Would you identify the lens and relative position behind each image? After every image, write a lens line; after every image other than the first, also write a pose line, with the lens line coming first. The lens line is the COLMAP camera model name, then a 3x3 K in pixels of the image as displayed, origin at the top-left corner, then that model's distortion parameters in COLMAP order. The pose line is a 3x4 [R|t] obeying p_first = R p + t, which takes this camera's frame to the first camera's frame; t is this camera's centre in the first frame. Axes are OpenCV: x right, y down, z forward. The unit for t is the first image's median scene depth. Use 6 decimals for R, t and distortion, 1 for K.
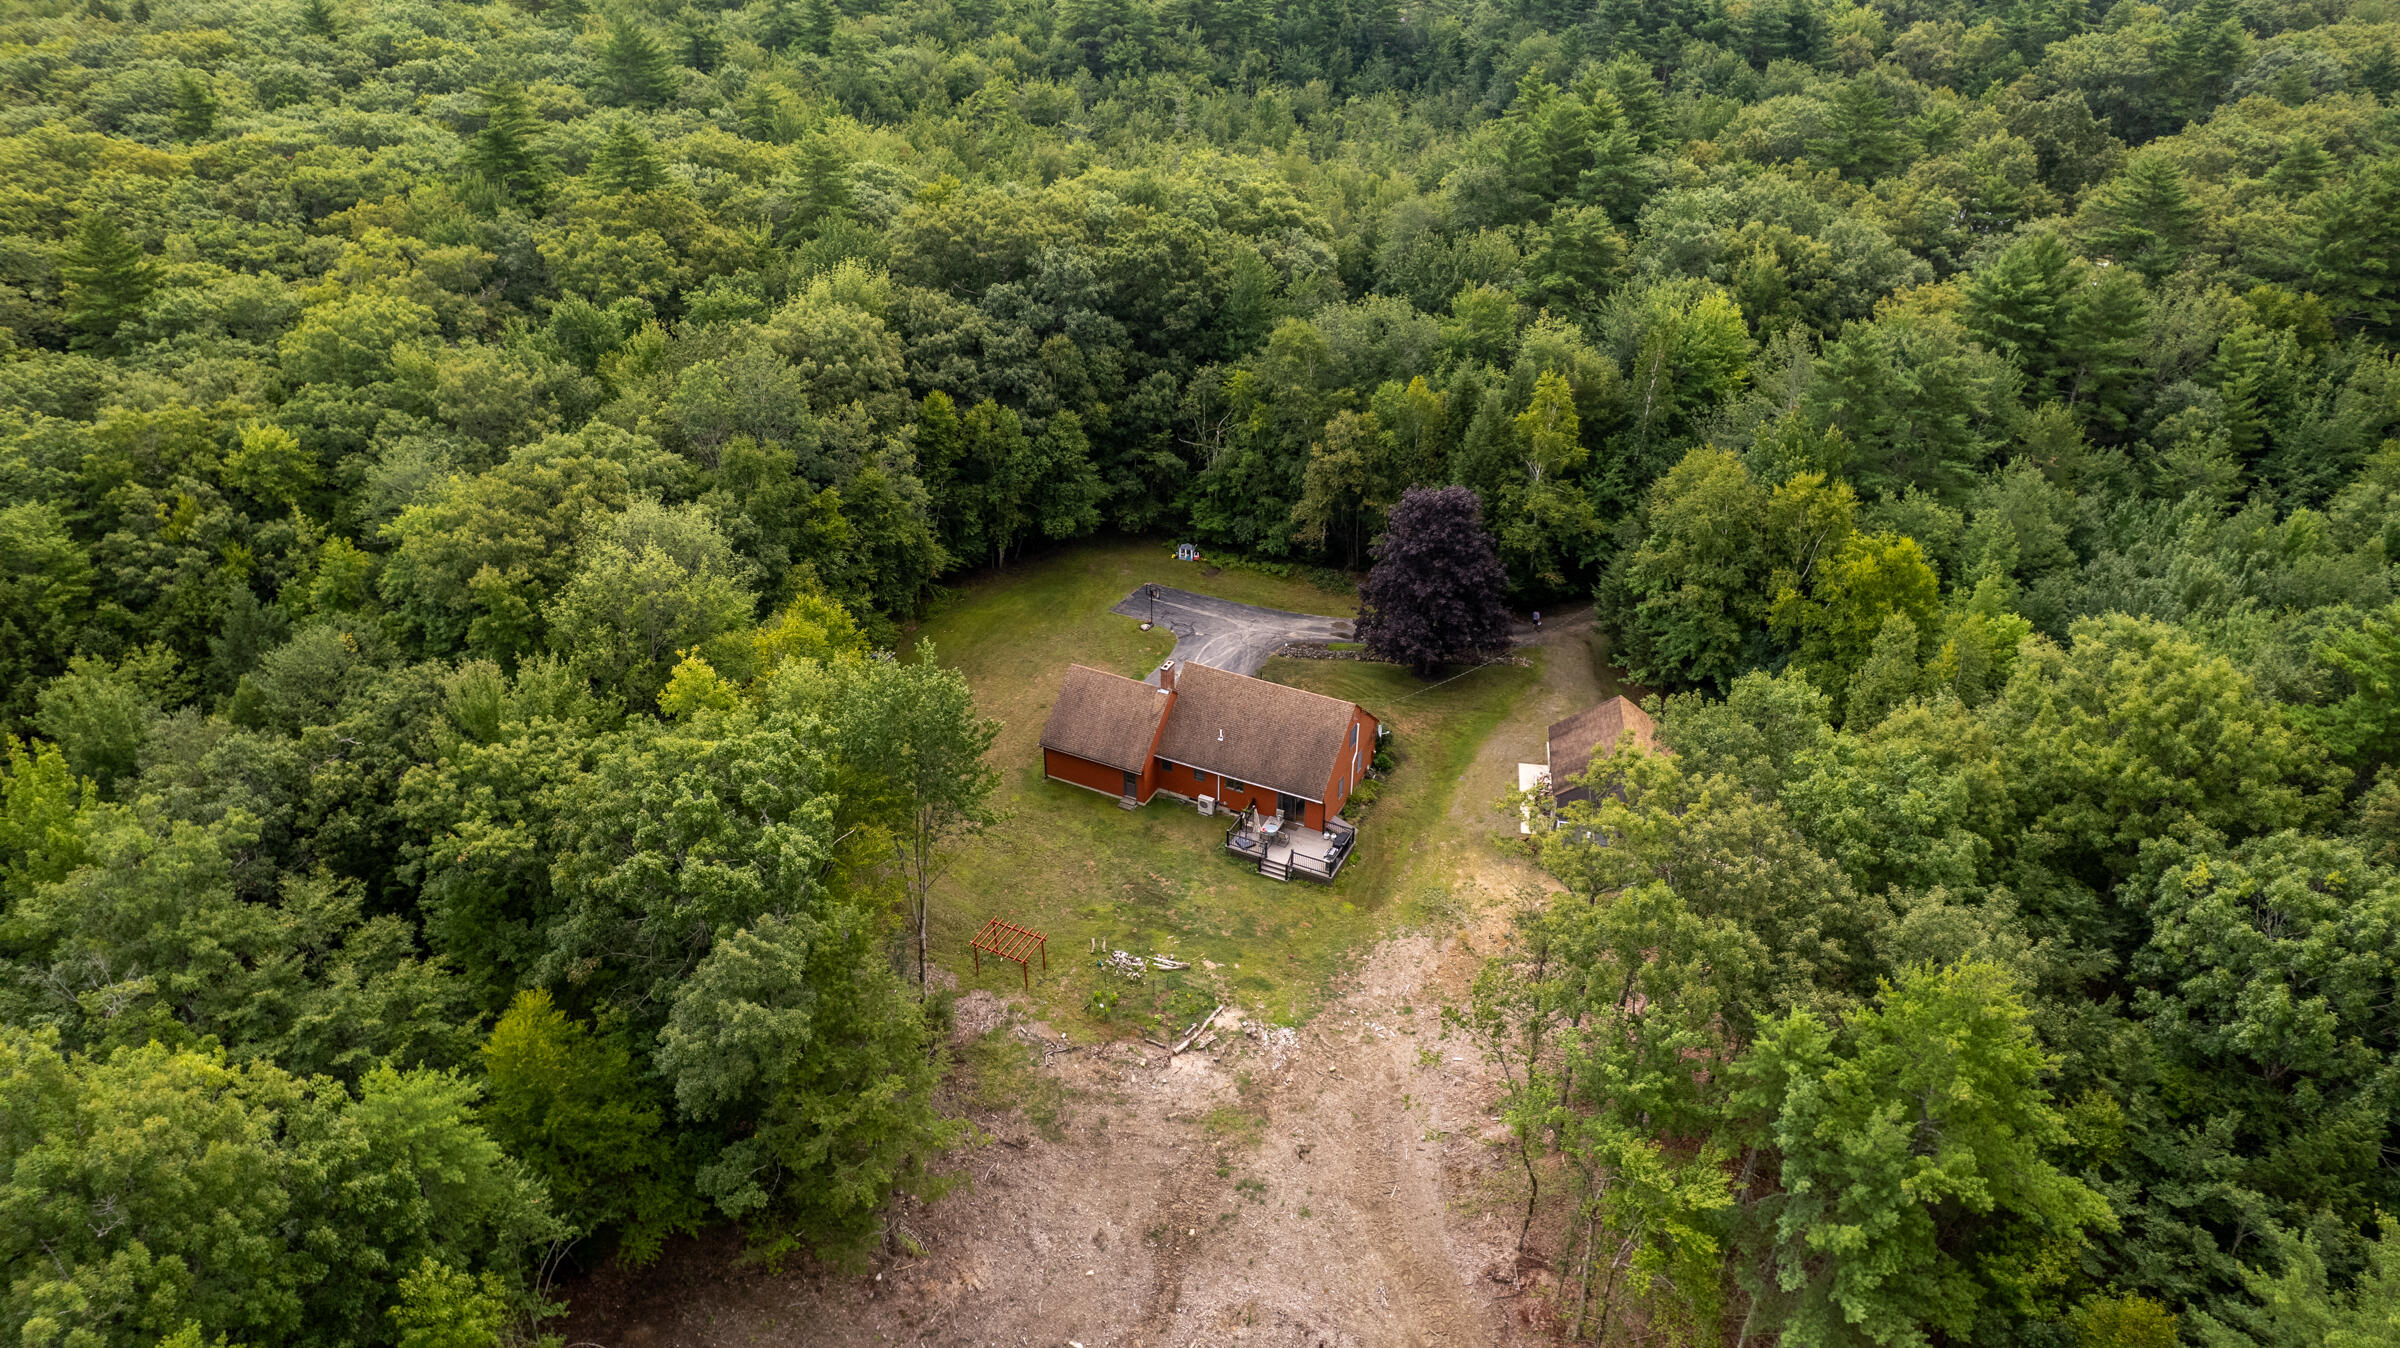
lens RADIAL K [[1524.3, 0, 1193.8], [0, 1524.3, 662.2], [0, 0, 1]] dist [-0.063750, 0.037590]
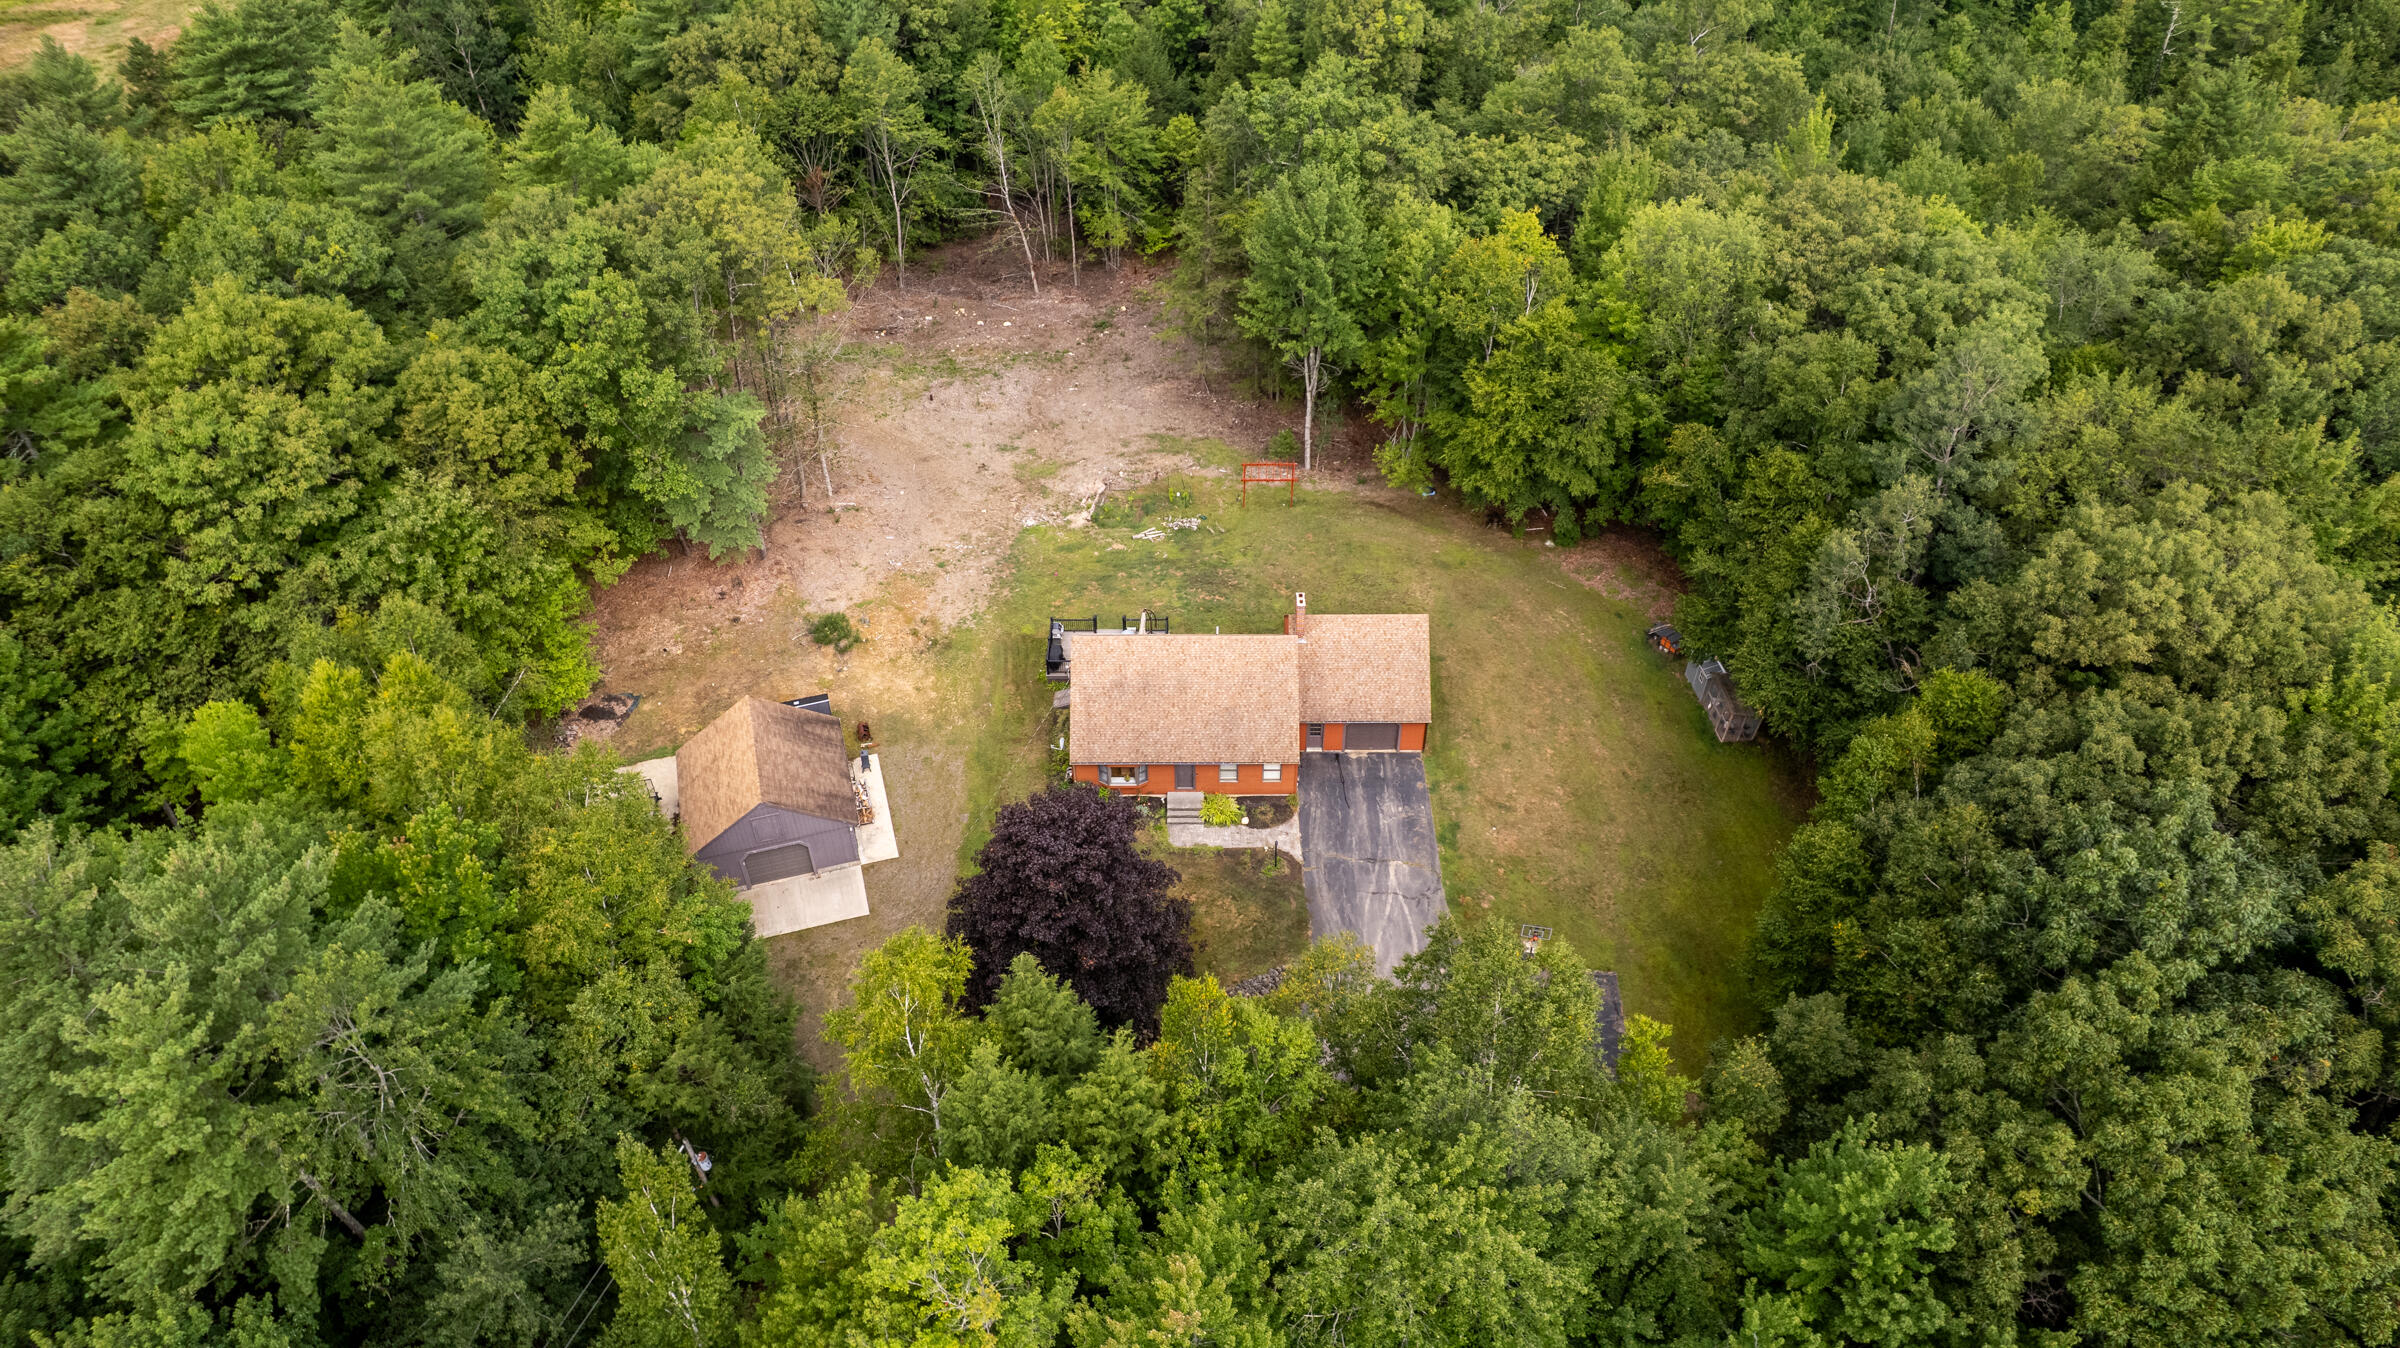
lens RADIAL K [[1524.3, 0, 1211.3], [0, 1524.3, 651.2], [0, 0, 1]] dist [-0.063750, 0.037590]
pose [[-0.893574, 0.295101, -0.338290, 0.331690], [-0.232327, 0.340807, 0.910975, -0.771030], [0.384121, 0.892617, -0.235977, 1.265641]]
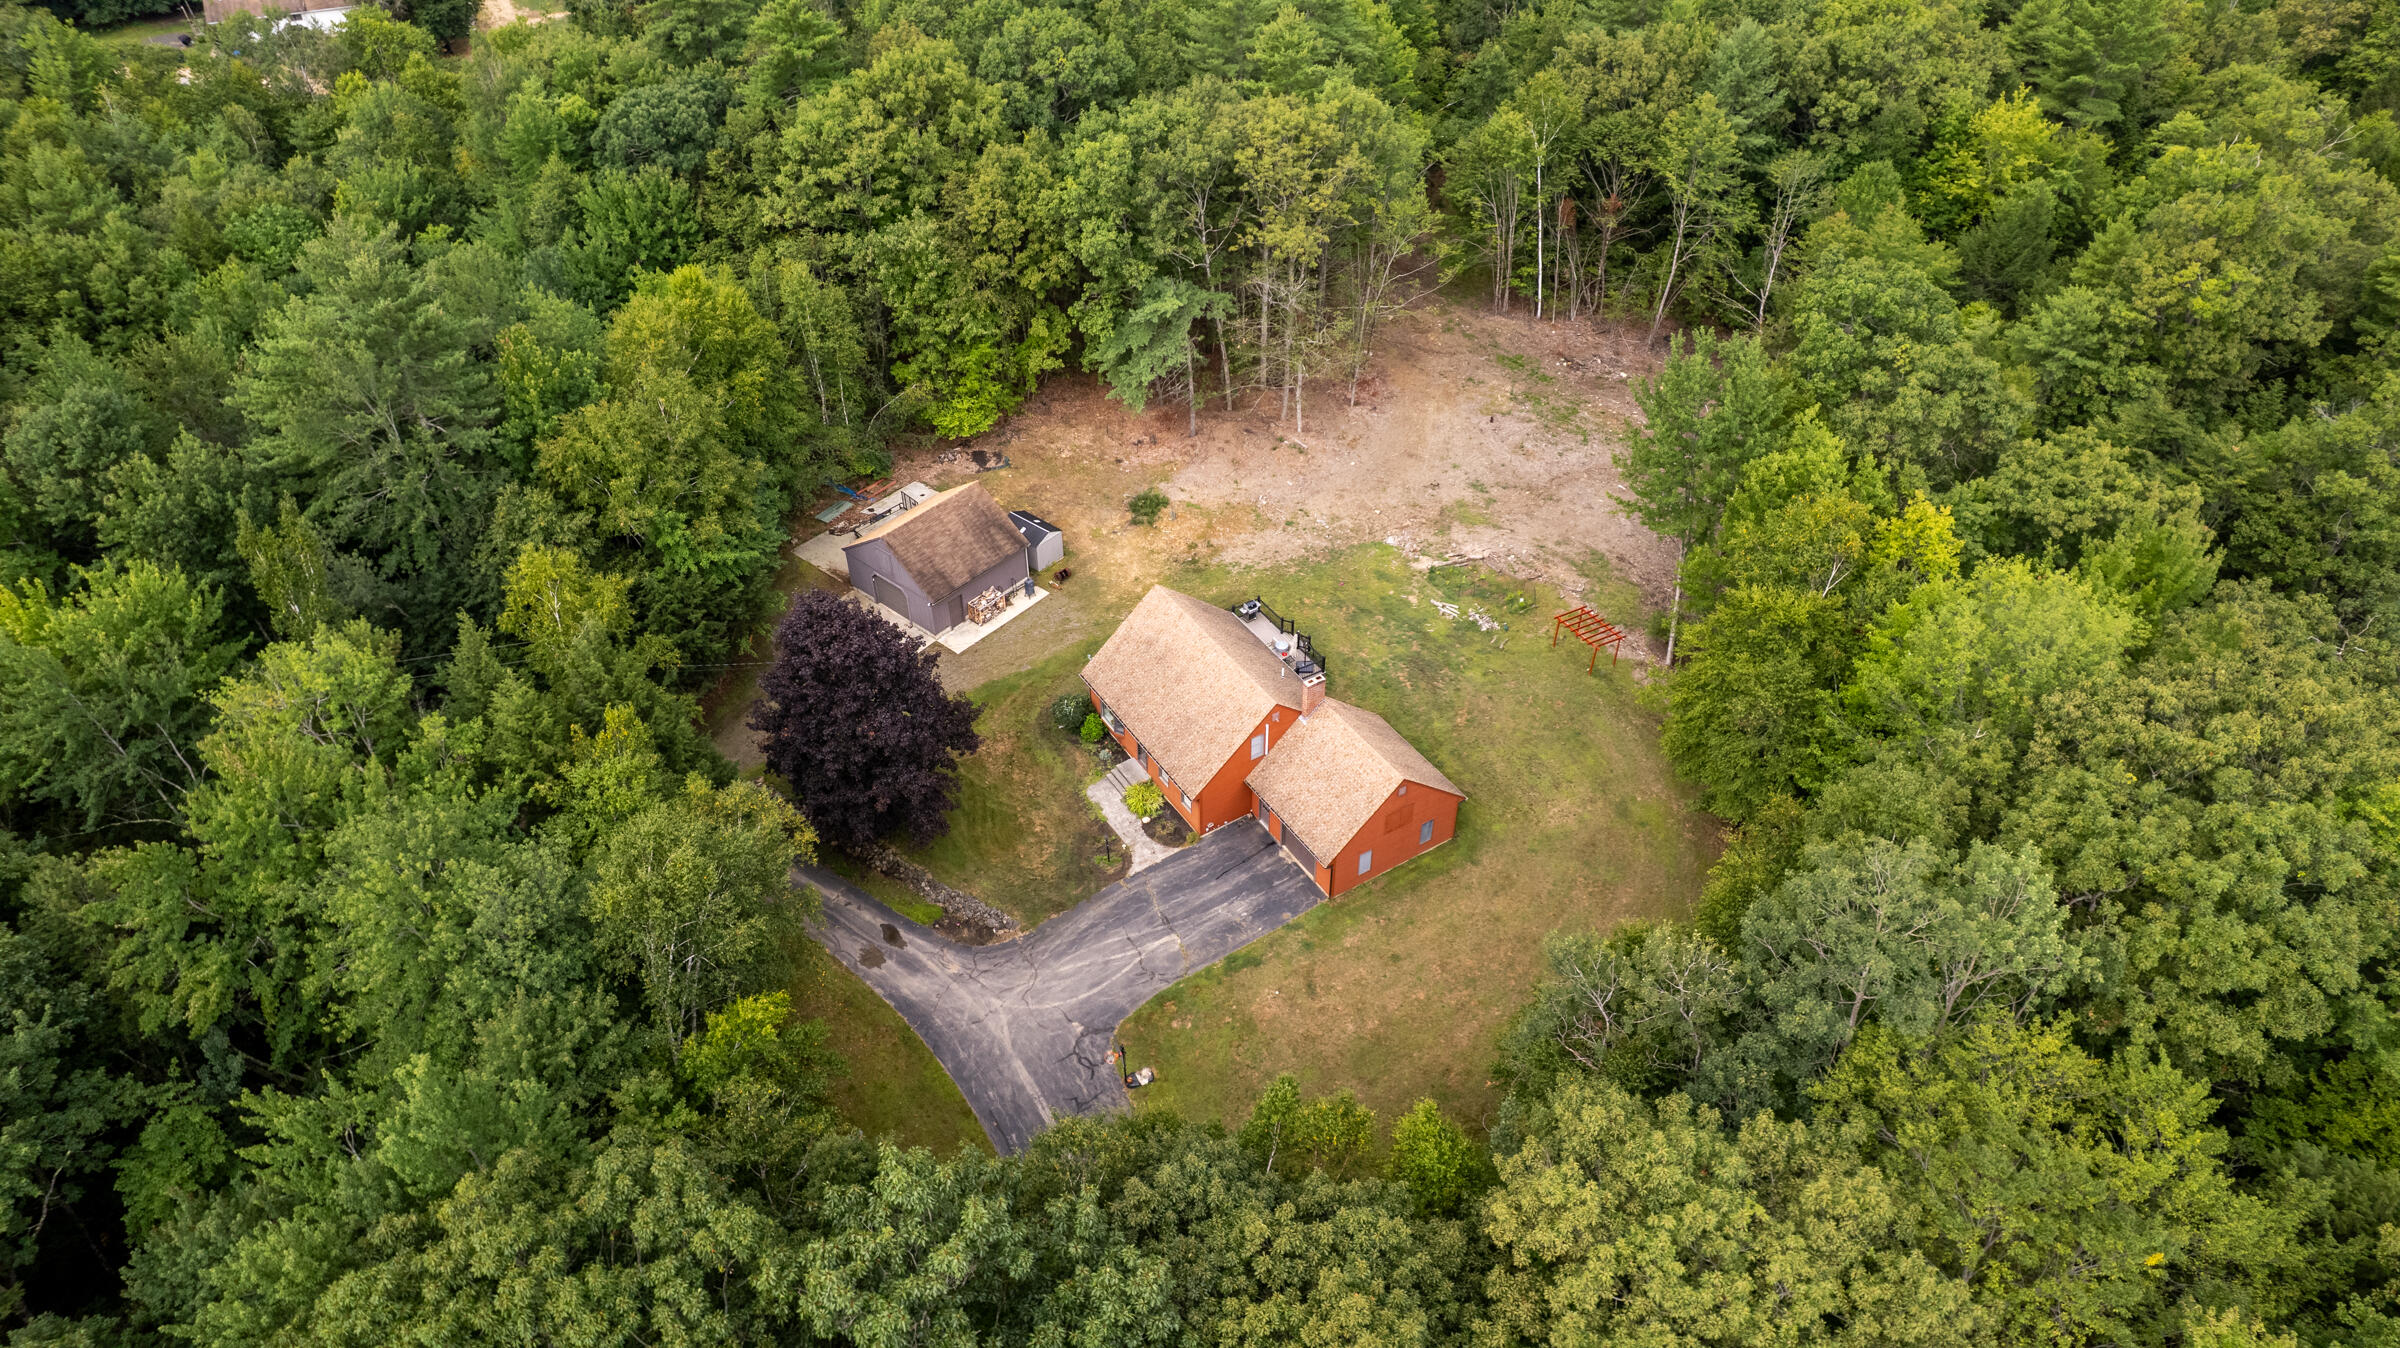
lens RADIAL K [[1524.3, 0, 1199.2], [0, 1524.3, 675.2], [0, 0, 1]] dist [-0.063750, 0.037590]
pose [[-0.853479, -0.337654, 0.396942, -0.294462], [0.272320, 0.360454, 0.892141, -0.760310], [-0.444314, 0.869519, -0.215690, 1.258251]]
